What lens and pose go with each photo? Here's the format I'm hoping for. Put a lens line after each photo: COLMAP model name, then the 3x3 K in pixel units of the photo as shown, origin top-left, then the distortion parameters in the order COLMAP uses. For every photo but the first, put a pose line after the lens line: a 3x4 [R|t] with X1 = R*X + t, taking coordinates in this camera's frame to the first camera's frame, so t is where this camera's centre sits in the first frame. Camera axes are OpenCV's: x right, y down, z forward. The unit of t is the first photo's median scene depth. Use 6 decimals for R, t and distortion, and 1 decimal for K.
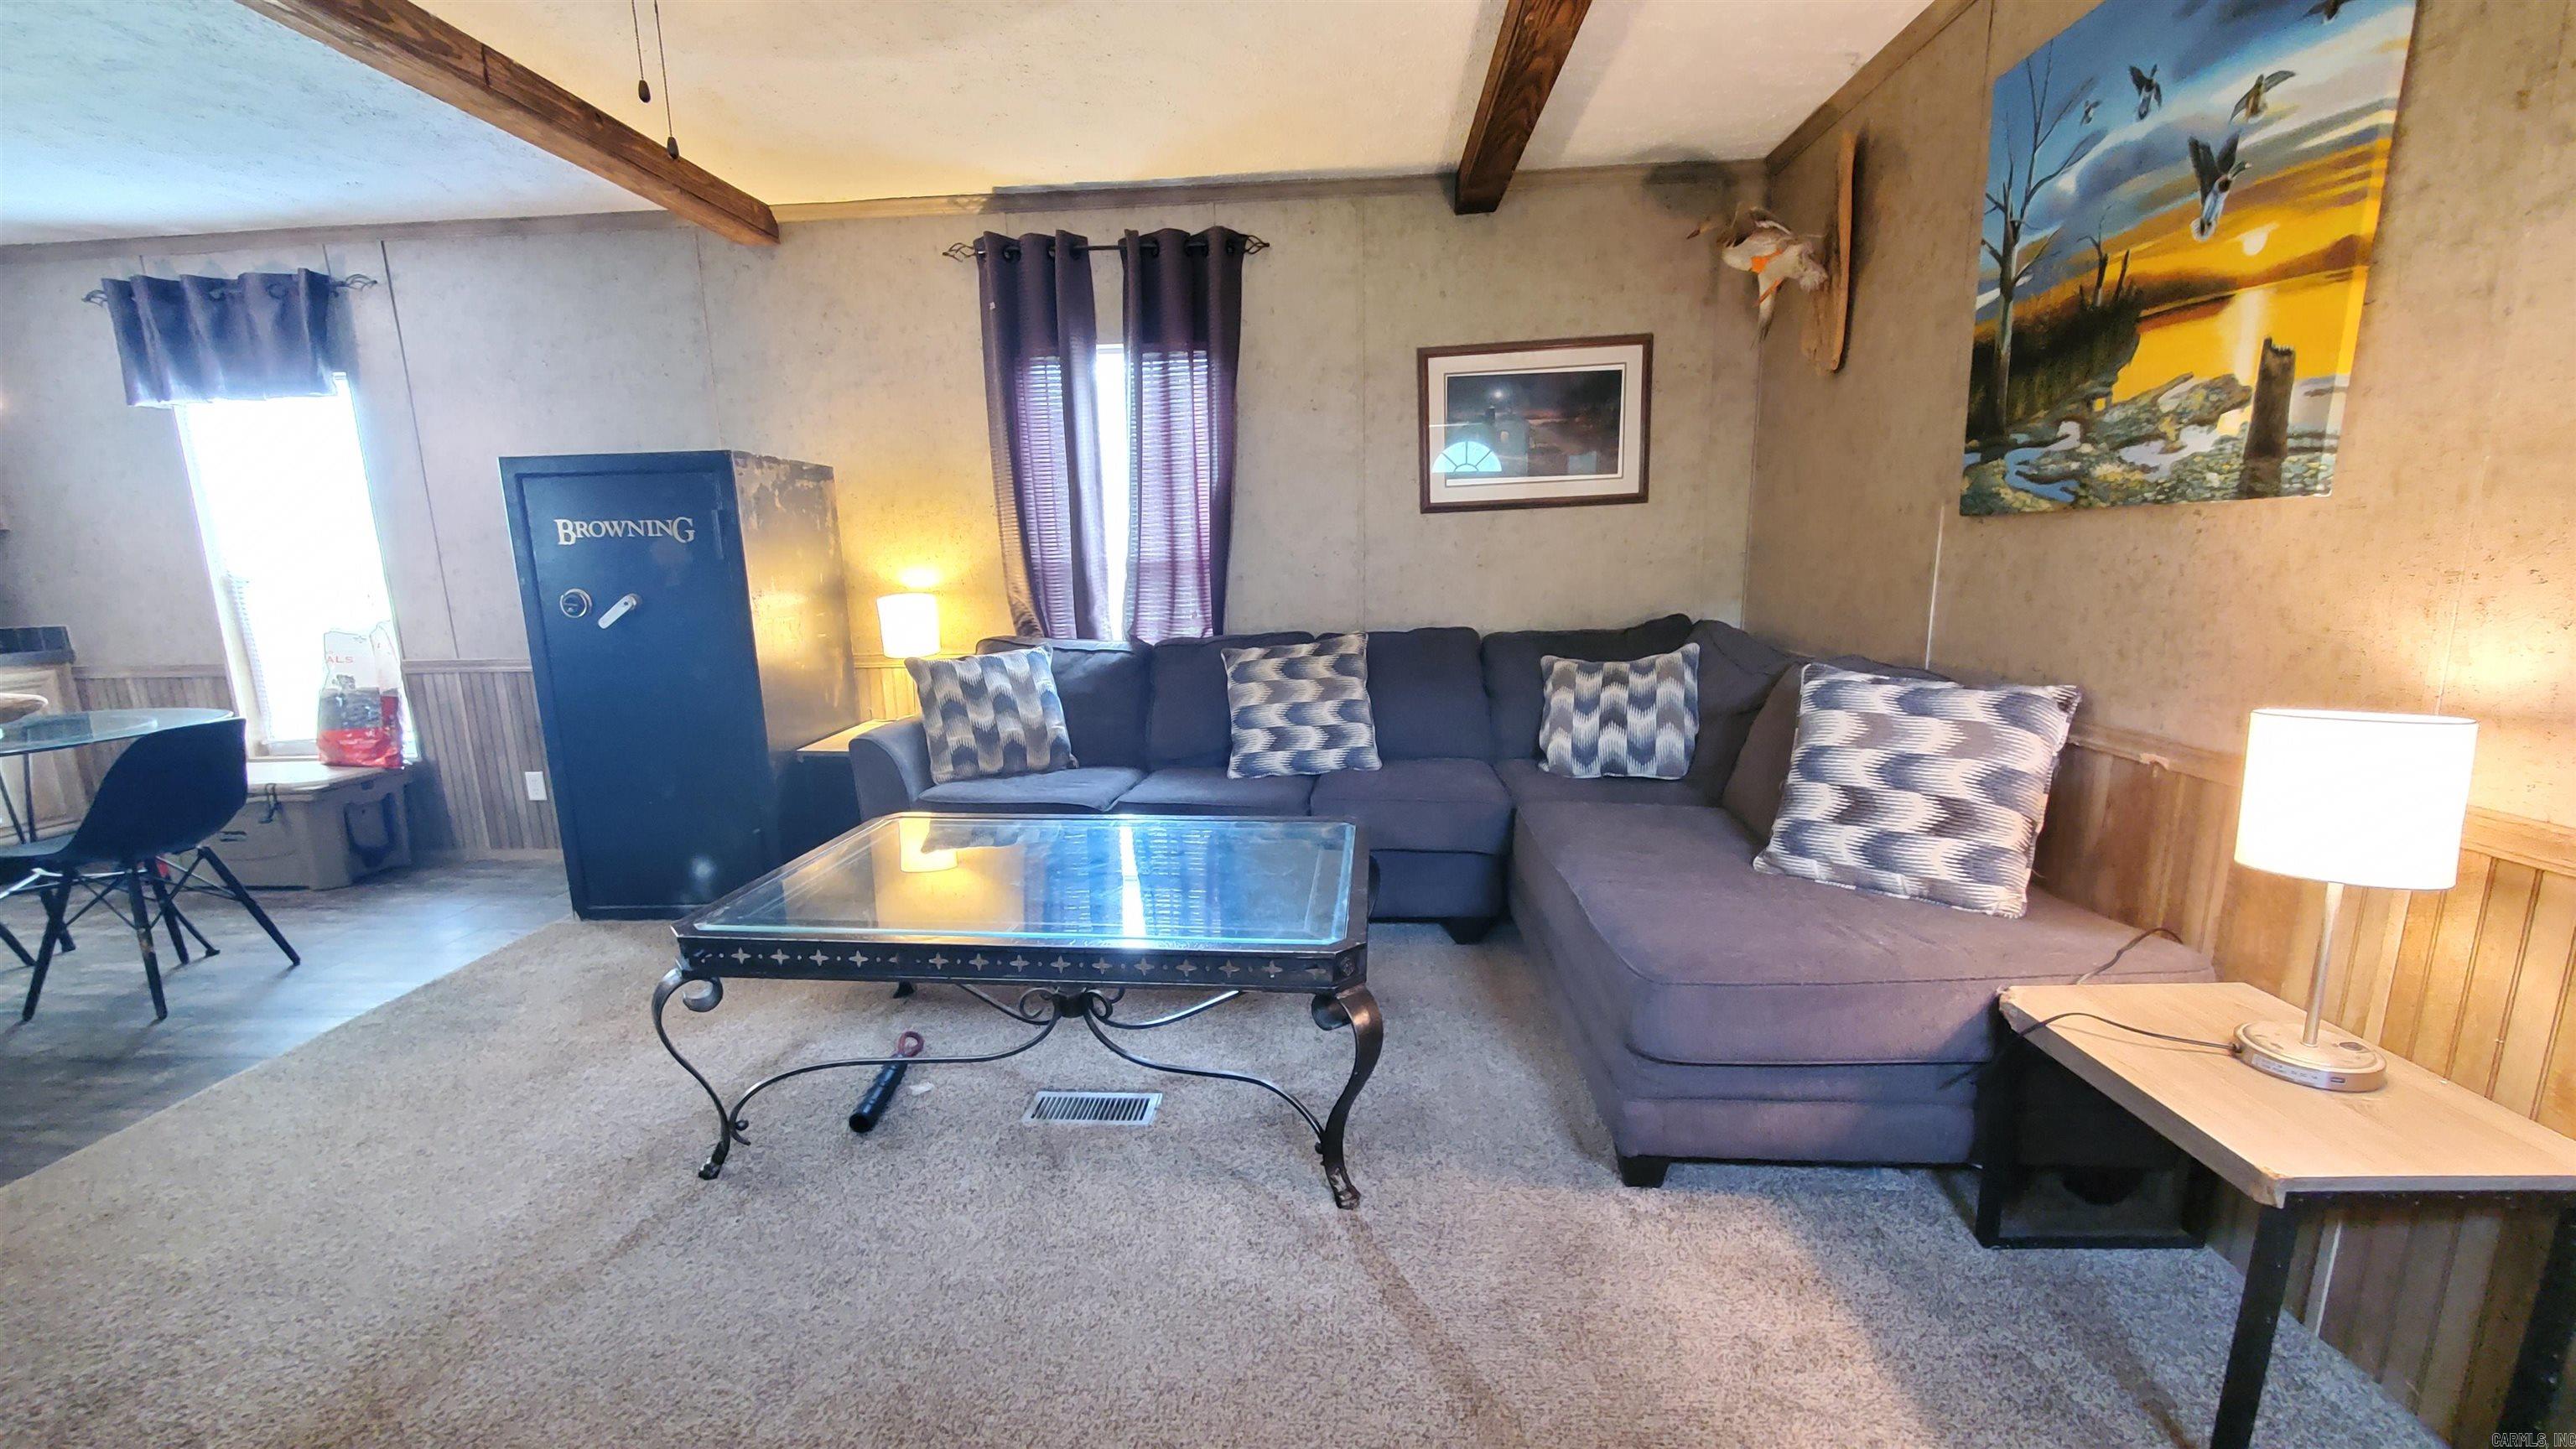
lens RADIAL K [[1022.8, 0, 1278.0], [0, 1022.8, 751.5], [0, 0, 1]] dist [0.003756, -0.003235]
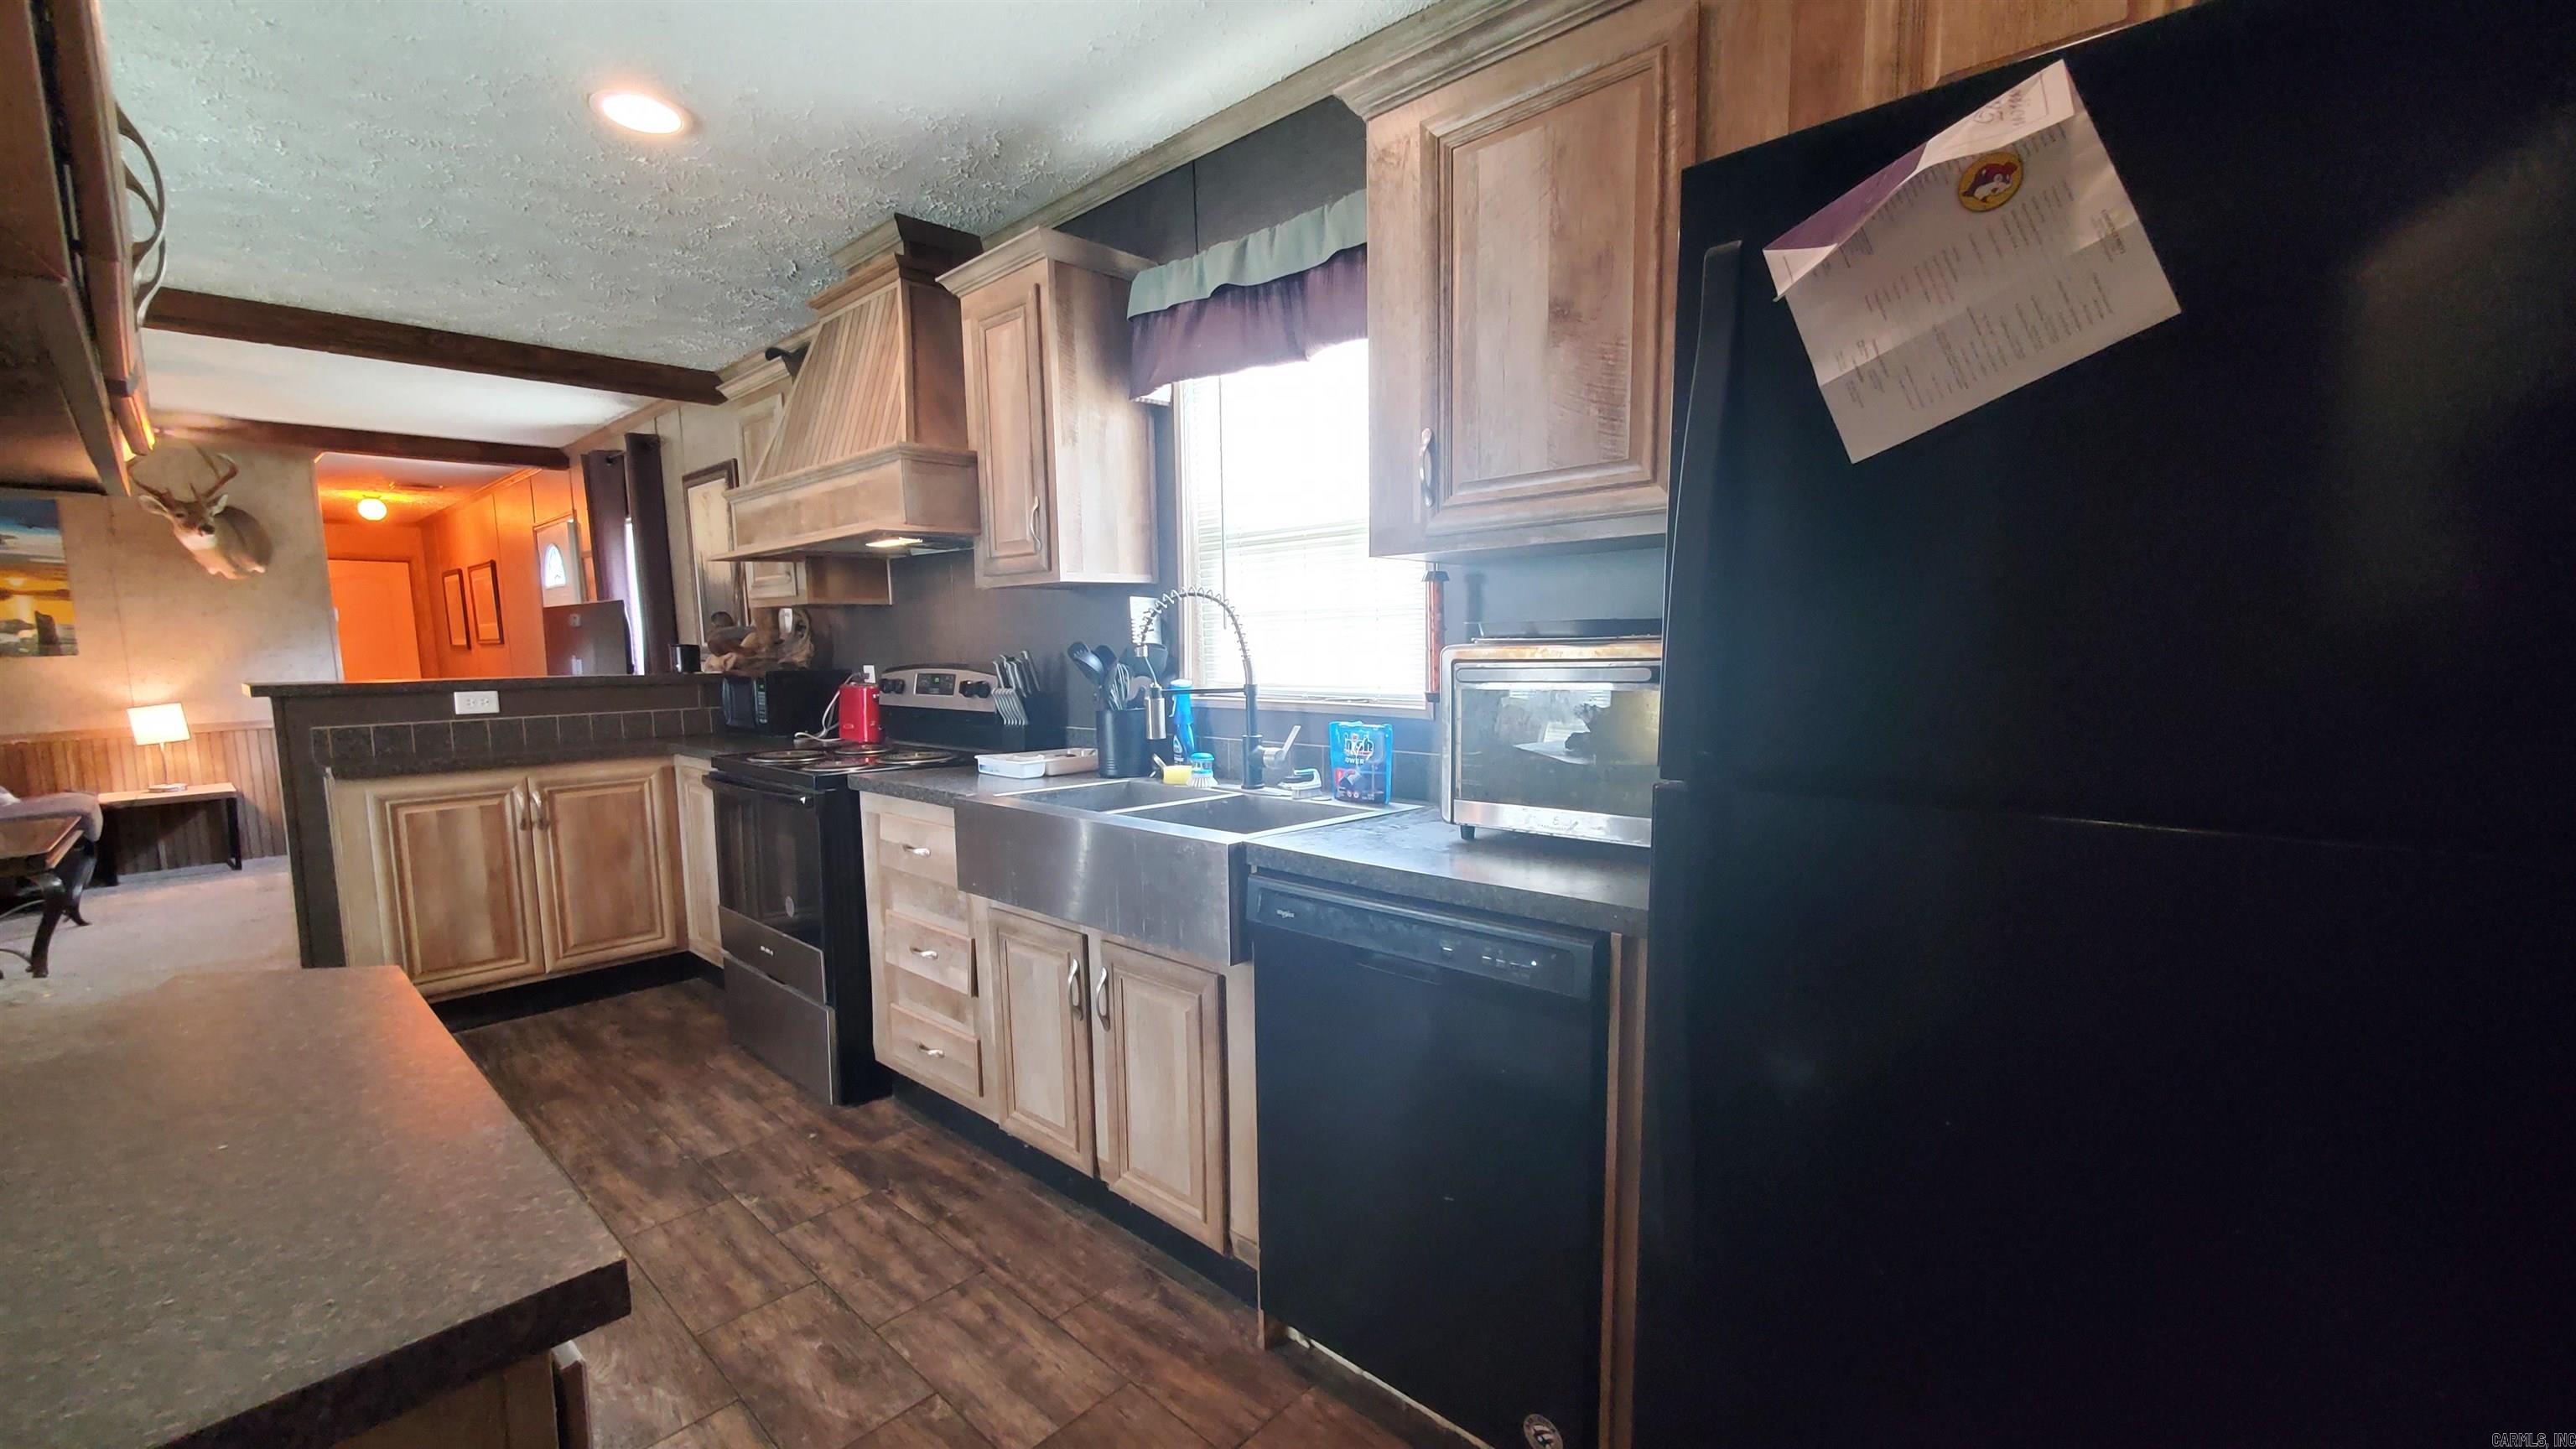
lens RADIAL K [[1022.8, 0, 1281.2], [0, 1022.8, 737.3], [0, 0, 1]] dist [0.003756, -0.003235]
pose [[-0.791775, -0.040300, 0.609482, -1.708168], [0.149915, 0.954480, 0.257865, -0.097252], [-0.592130, 0.295541, -0.749691, 0.465607]]
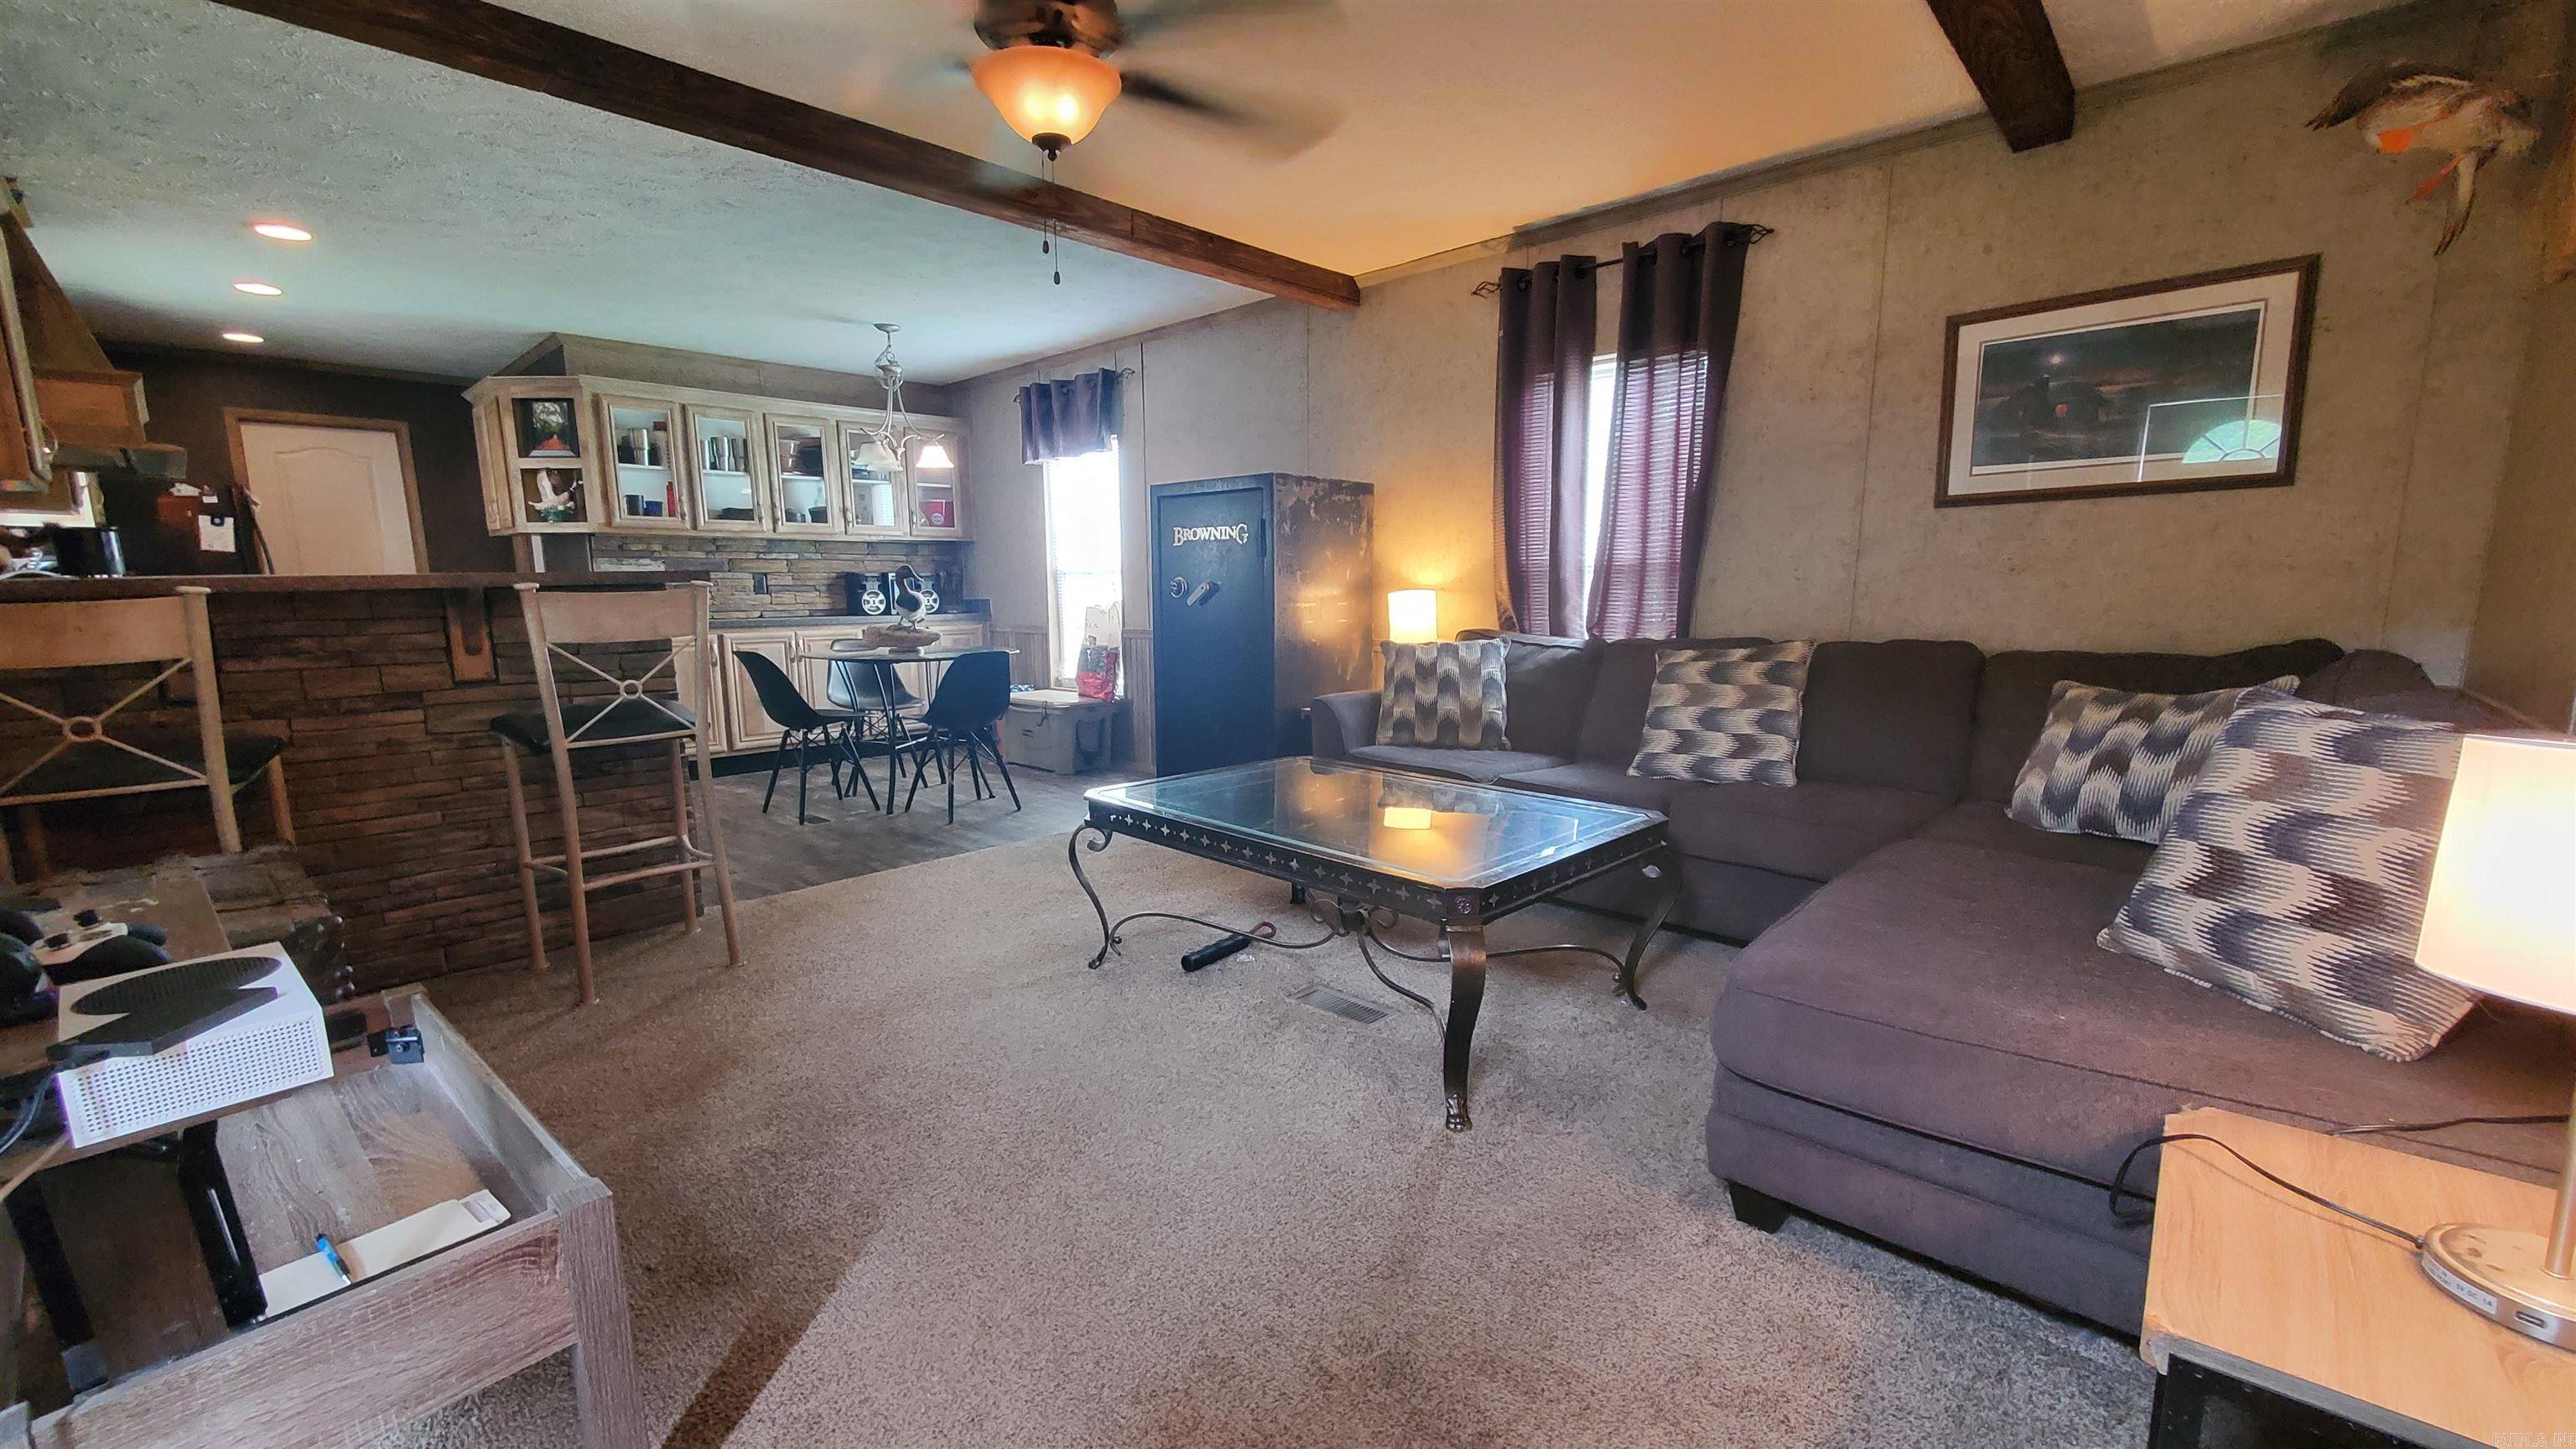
lens RADIAL K [[1022.8, 0, 1278.5], [0, 1022.8, 748.4], [0, 0, 1]] dist [0.003756, -0.003235]
pose [[0.777397, 0.118648, -0.617719, 0.292146], [-0.132944, 0.990856, 0.023009, 0.021979], [0.614800, 0.064235, 0.786063, -0.000308]]
